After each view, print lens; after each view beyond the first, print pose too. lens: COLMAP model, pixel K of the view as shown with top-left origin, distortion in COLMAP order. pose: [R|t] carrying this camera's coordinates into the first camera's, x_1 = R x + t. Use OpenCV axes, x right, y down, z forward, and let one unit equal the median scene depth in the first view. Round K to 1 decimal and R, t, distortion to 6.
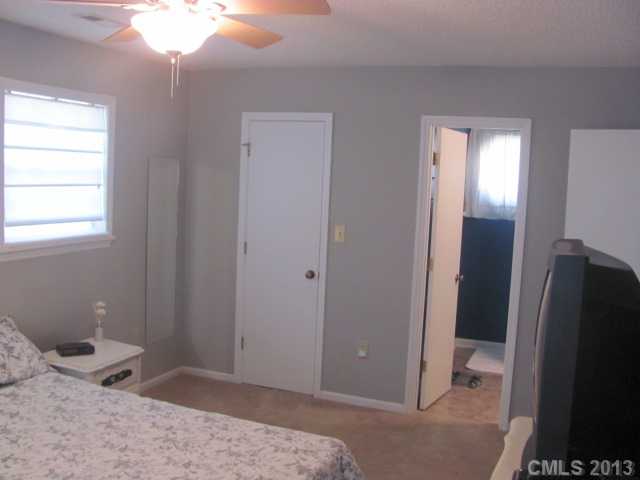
lens RADIAL K [[684.3, 0, 315.1], [0, 684.3, 241.4], [0, 0, 1]] dist [-0.202536, 0.309046]
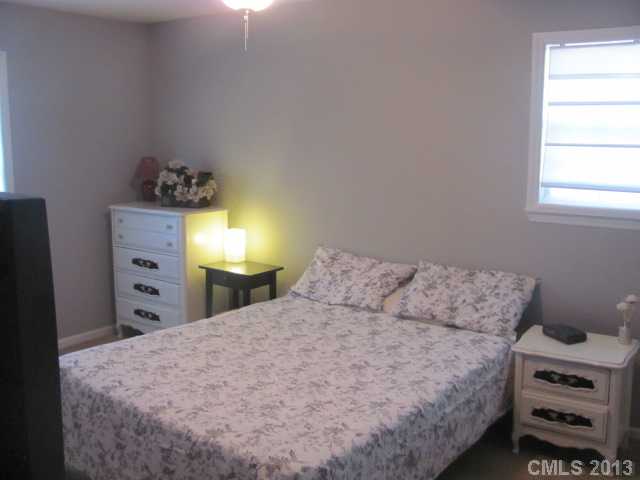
lens RADIAL K [[684.3, 0, 315.1], [0, 684.3, 241.4], [0, 0, 1]] dist [-0.202536, 0.309046]
pose [[-0.231750, 0.114616, -0.966000, 0.560429], [-0.107232, 0.983973, 0.142474, -0.046777], [0.966847, 0.136605, -0.215745, 0.890344]]
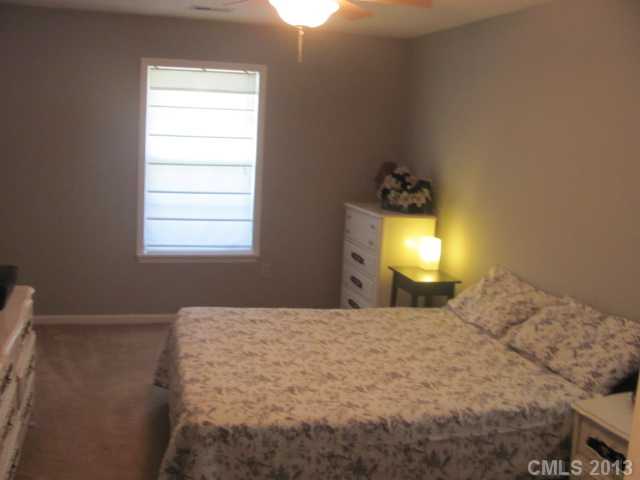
lens RADIAL K [[684.3, 0, 315.1], [0, 684.3, 241.4], [0, 0, 1]] dist [-0.202536, 0.309046]
pose [[-0.777375, 0.012964, -0.628904, 0.358089], [-0.148375, 0.967798, 0.203352, -0.096007], [0.611288, 0.251395, -0.750419, 1.305649]]
